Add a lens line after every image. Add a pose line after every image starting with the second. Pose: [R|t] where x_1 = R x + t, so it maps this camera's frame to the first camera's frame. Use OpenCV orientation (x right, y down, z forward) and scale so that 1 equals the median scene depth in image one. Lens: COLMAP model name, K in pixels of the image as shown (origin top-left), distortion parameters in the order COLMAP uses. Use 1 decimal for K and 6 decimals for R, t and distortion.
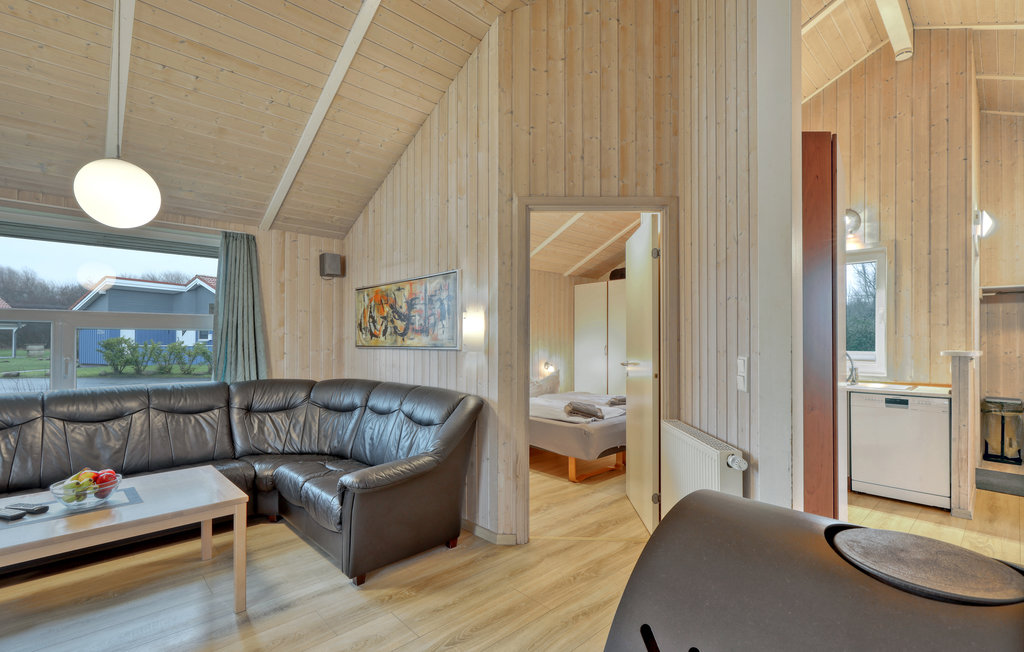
lens RADIAL K [[476.0, 0, 507.0], [0, 476.0, 331.4], [0, 0, 1]] dist [0.002753, 0.000771]
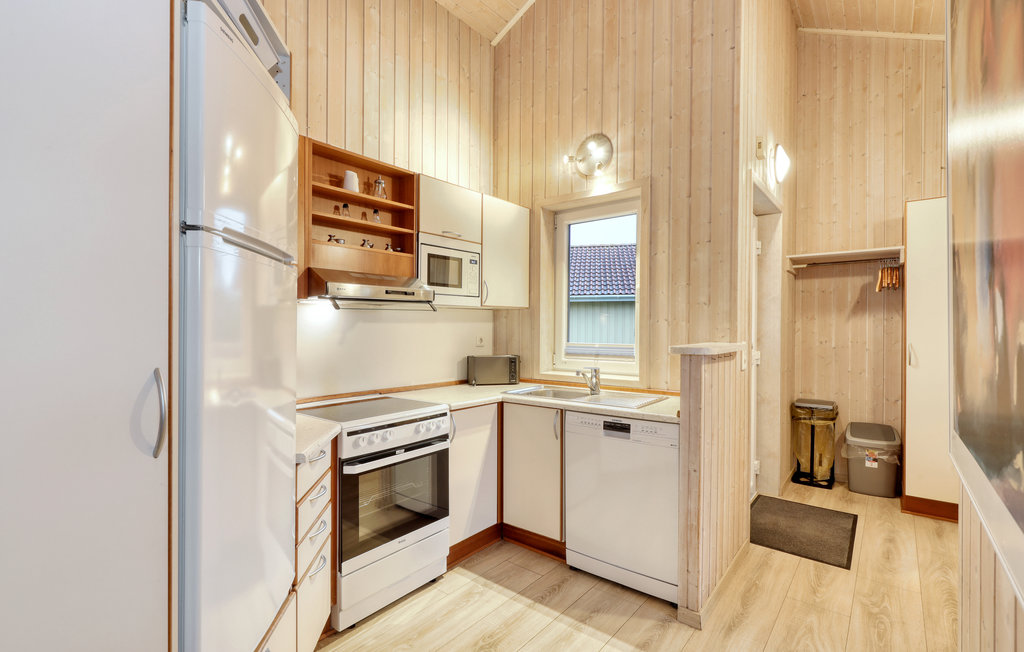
lens RADIAL K [[476.0, 0, 510.8], [0, 476.0, 326.4], [0, 0, 1]] dist [0.002753, 0.000771]
pose [[0.990599, -0.003136, 0.136763, 0.509319], [0.000555, 0.999821, 0.018906, 0.004539], [-0.136798, -0.018652, 0.990423, 0.350573]]
